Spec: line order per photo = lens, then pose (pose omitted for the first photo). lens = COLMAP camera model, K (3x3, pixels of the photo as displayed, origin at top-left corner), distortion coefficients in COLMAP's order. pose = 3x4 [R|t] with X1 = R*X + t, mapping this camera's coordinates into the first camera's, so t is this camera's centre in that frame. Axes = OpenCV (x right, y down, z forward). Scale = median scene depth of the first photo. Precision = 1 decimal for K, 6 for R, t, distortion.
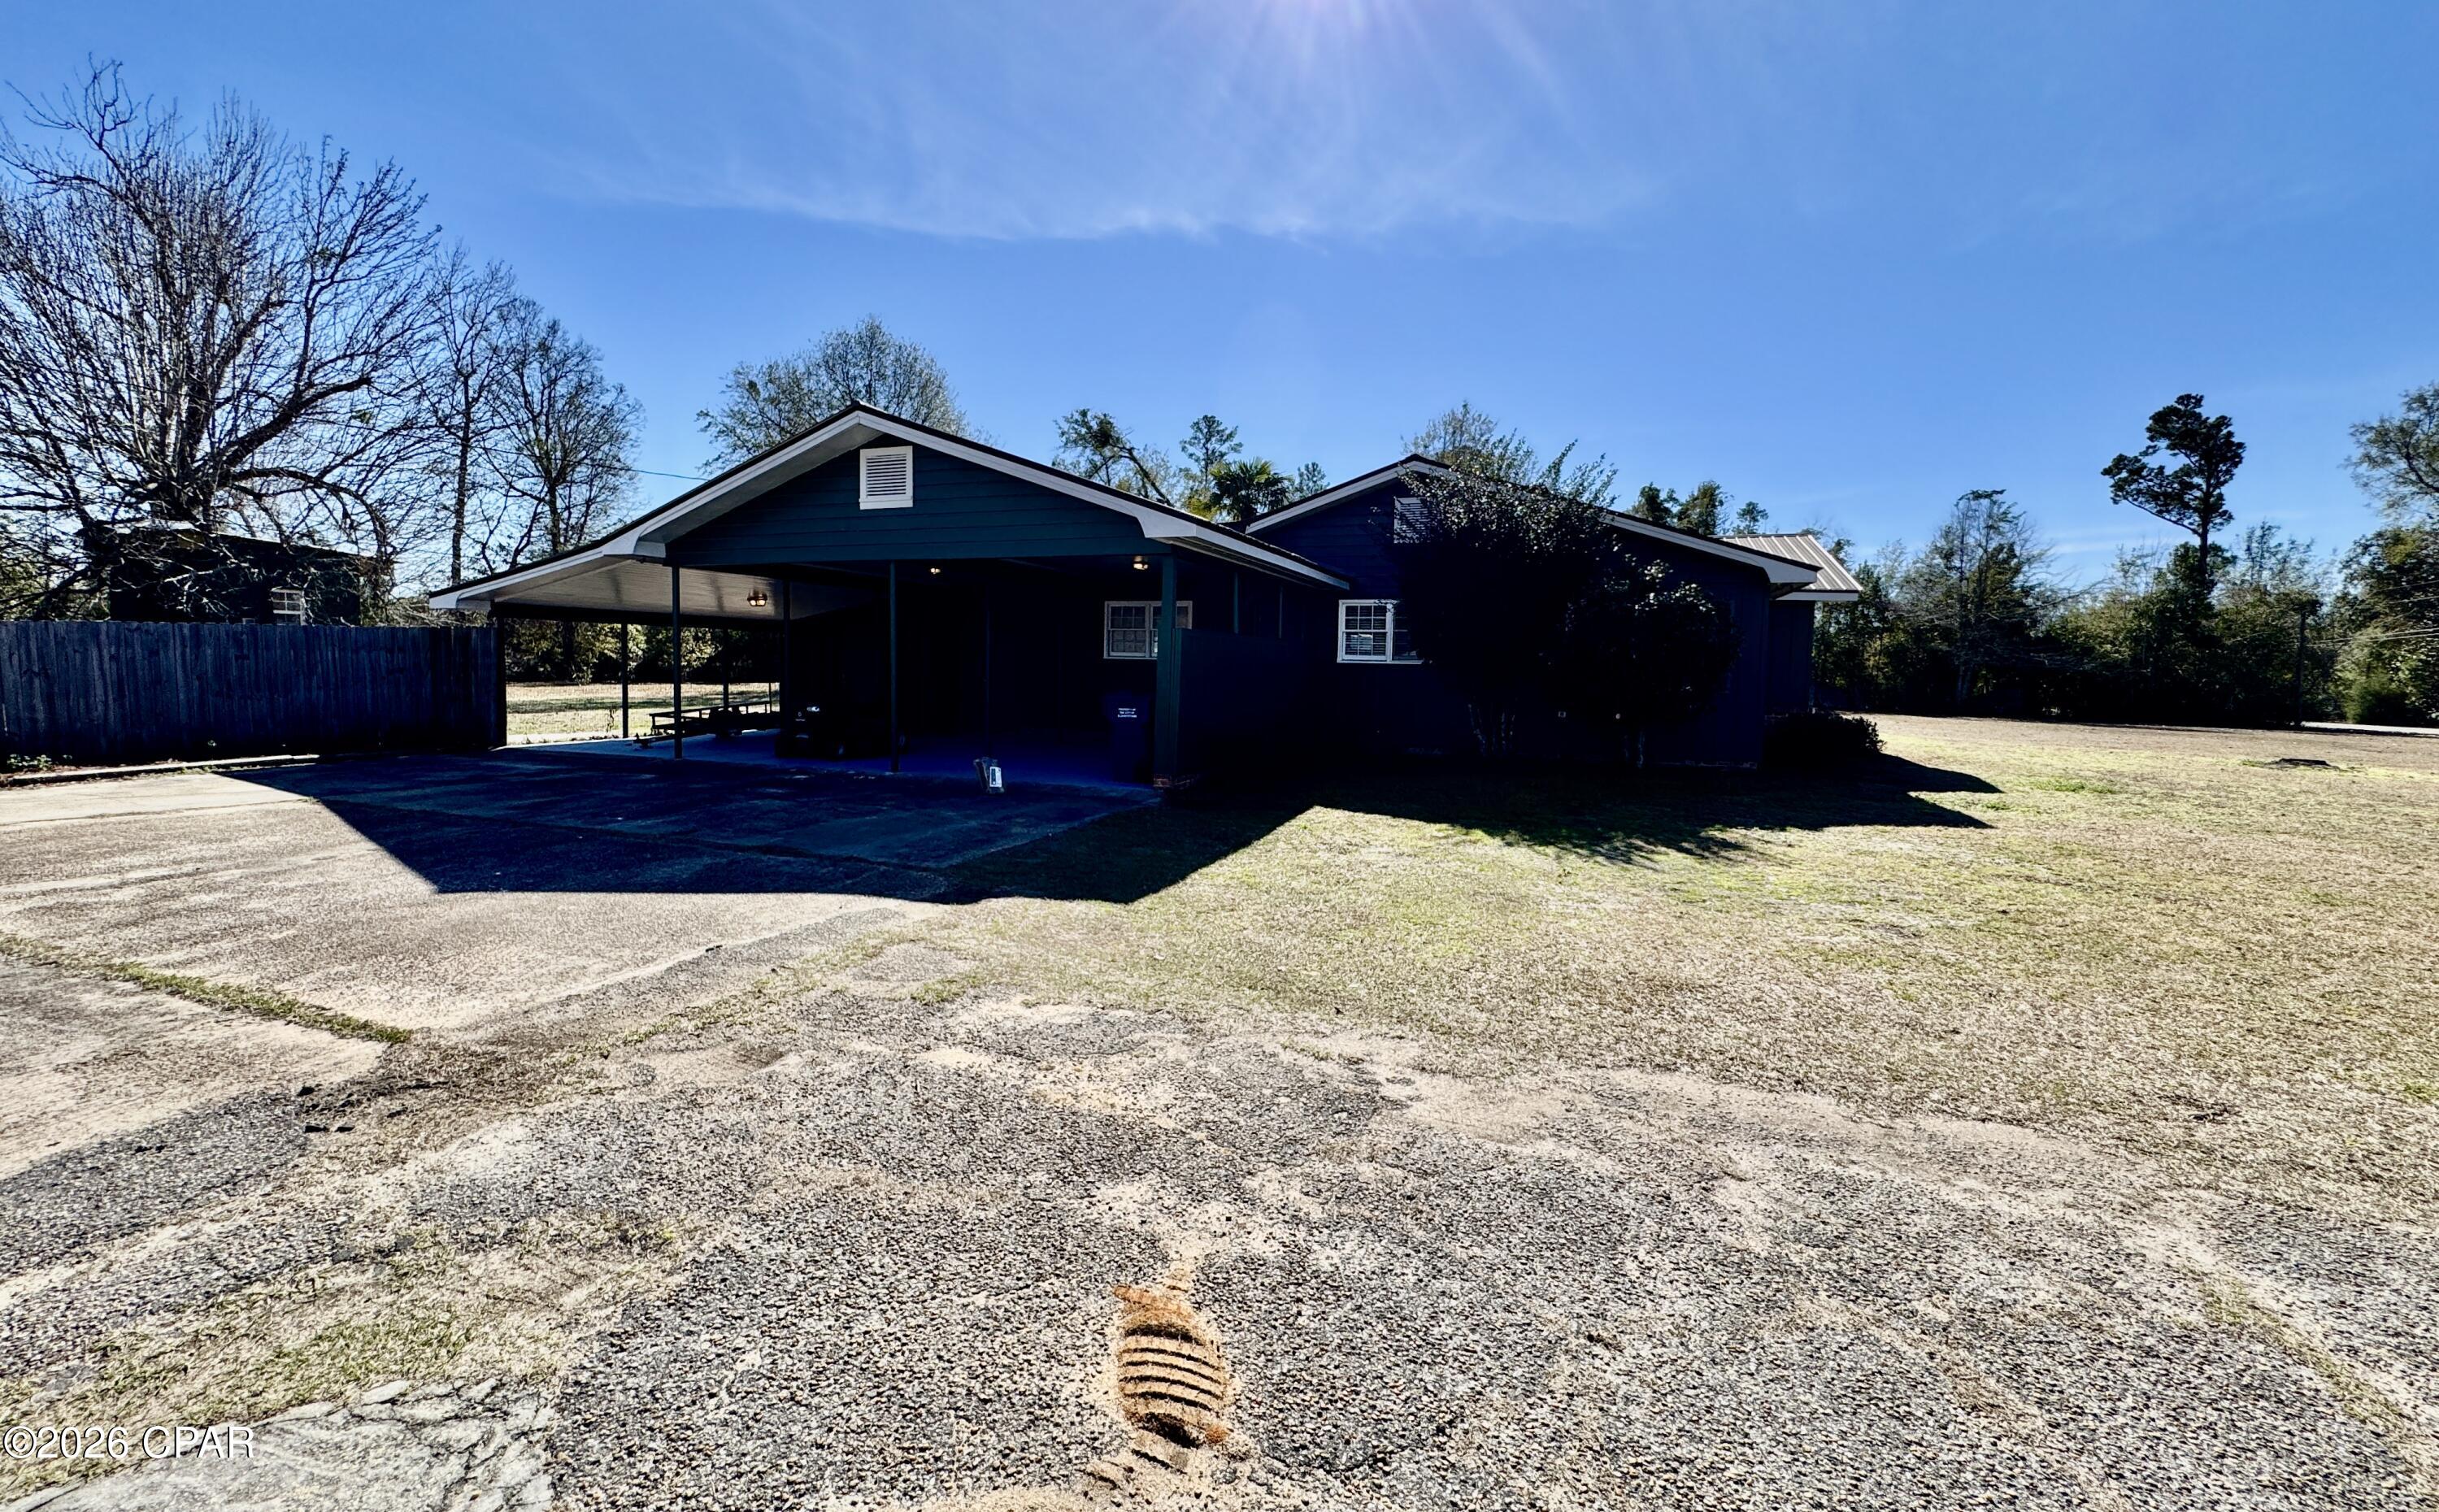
lens RADIAL K [[987.1, 0, 1231.7], [0, 987.1, 758.8], [0, 0, 1]] dist [-0.006293, 0.000279]
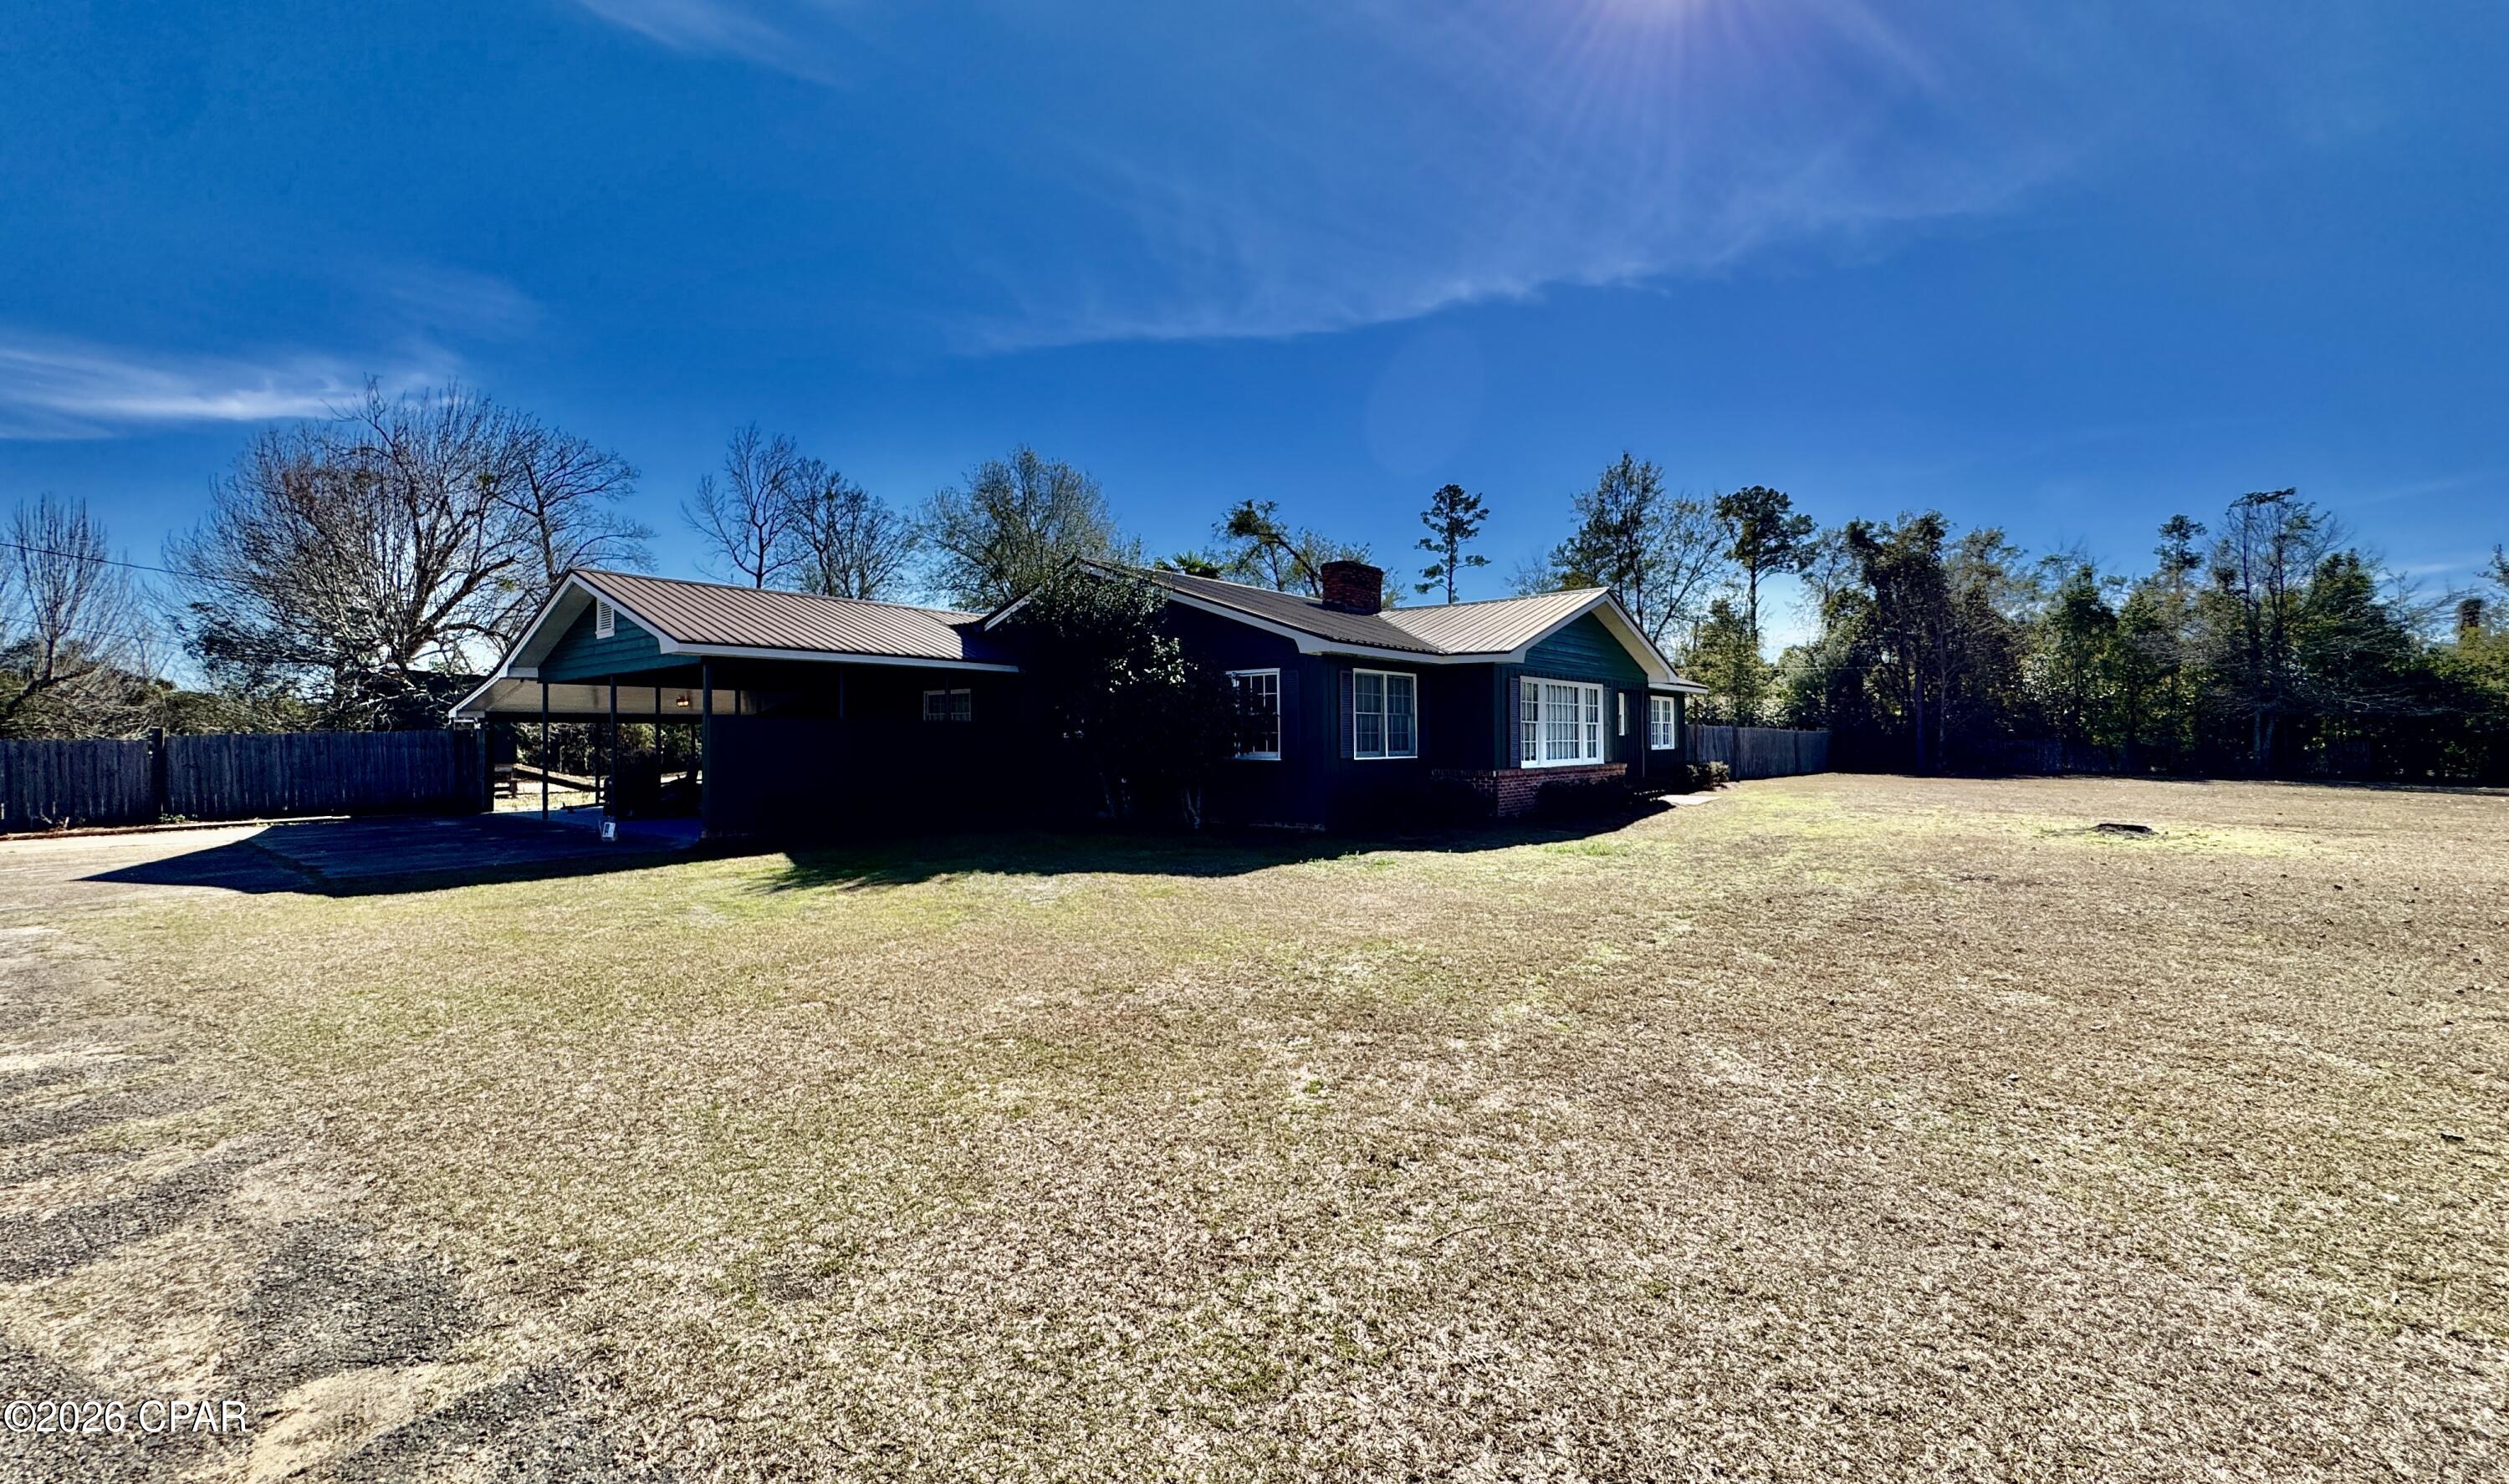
lens RADIAL K [[1017.0, 0, 1251.2], [0, 1017.0, 752.5], [0, 0, 1]] dist [-0.003753, -0.000253]
pose [[0.946126, -0.020801, -0.323129, 0.224186], [-0.005406, 0.996781, -0.079995, 0.003739], [0.323753, 0.077432, 0.942968, -0.010251]]
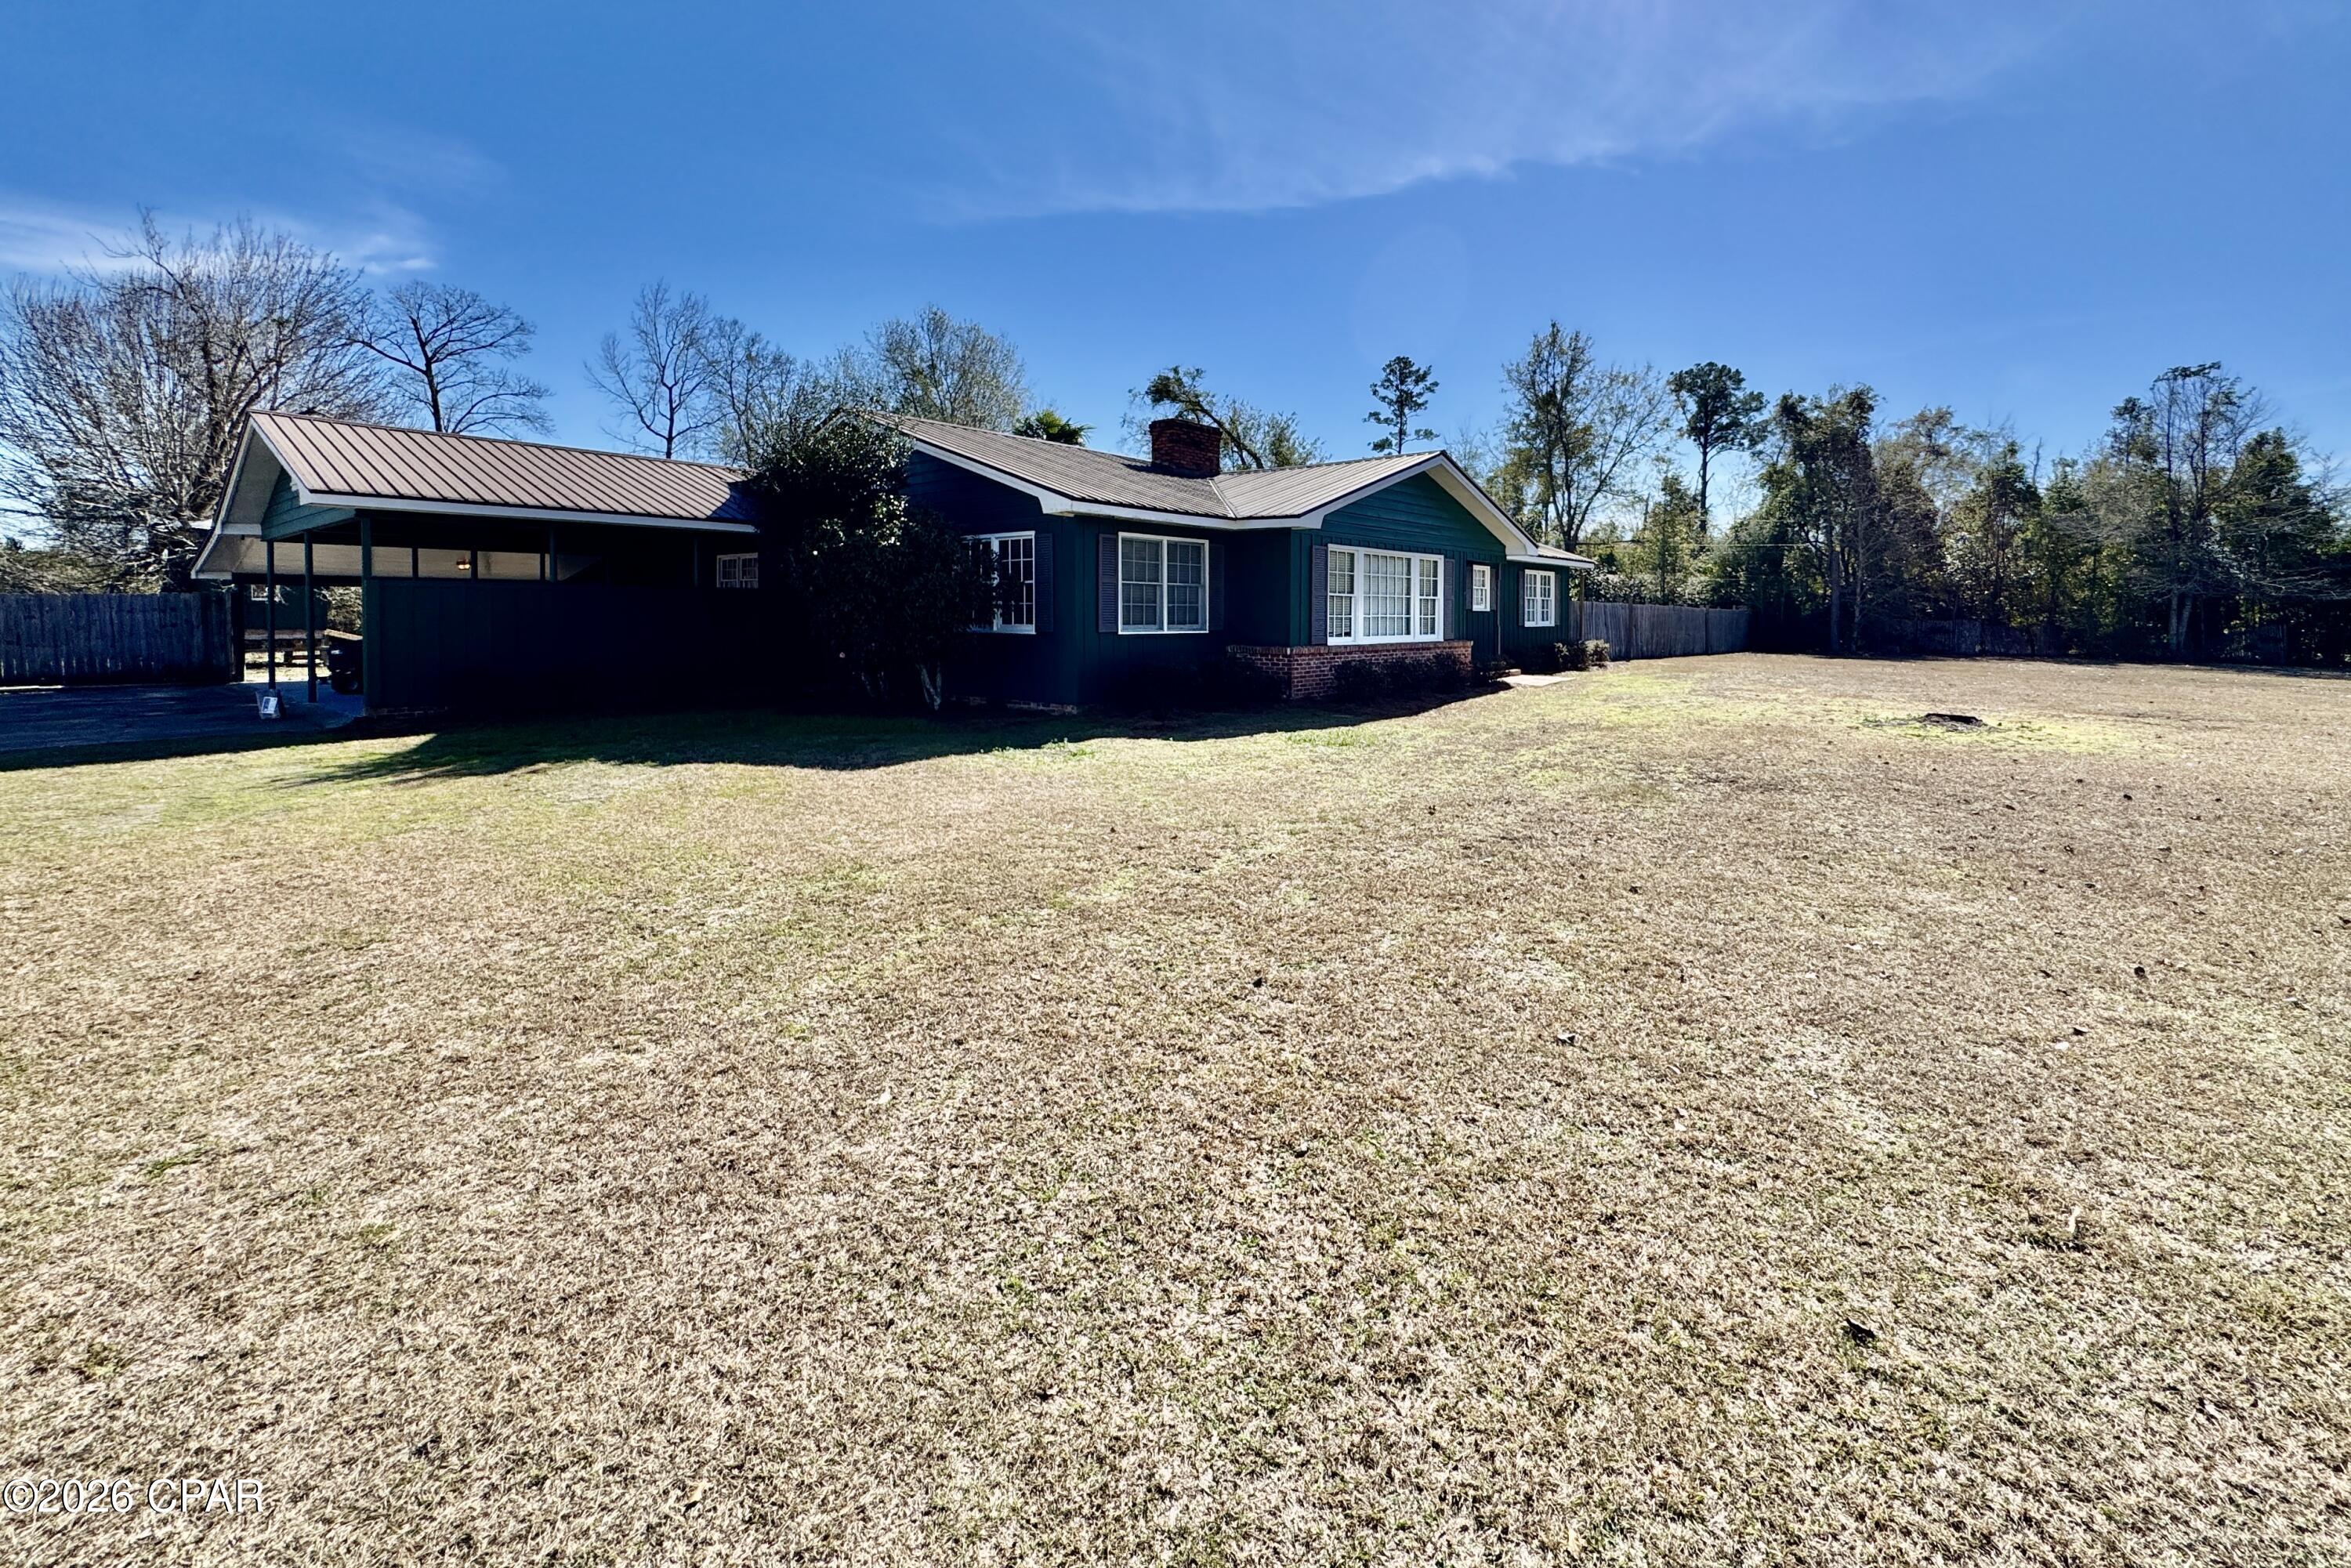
lens RADIAL K [[1014.6, 0, 1242.0], [0, 1014.6, 624.1], [0, 0, 1]] dist [-0.004191, 0.000362]
pose [[0.950905, -0.012603, -0.309225, 0.271910], [-0.013582, 0.996508, -0.082381, 0.000606], [0.309184, 0.082536, 0.947414, 0.040696]]
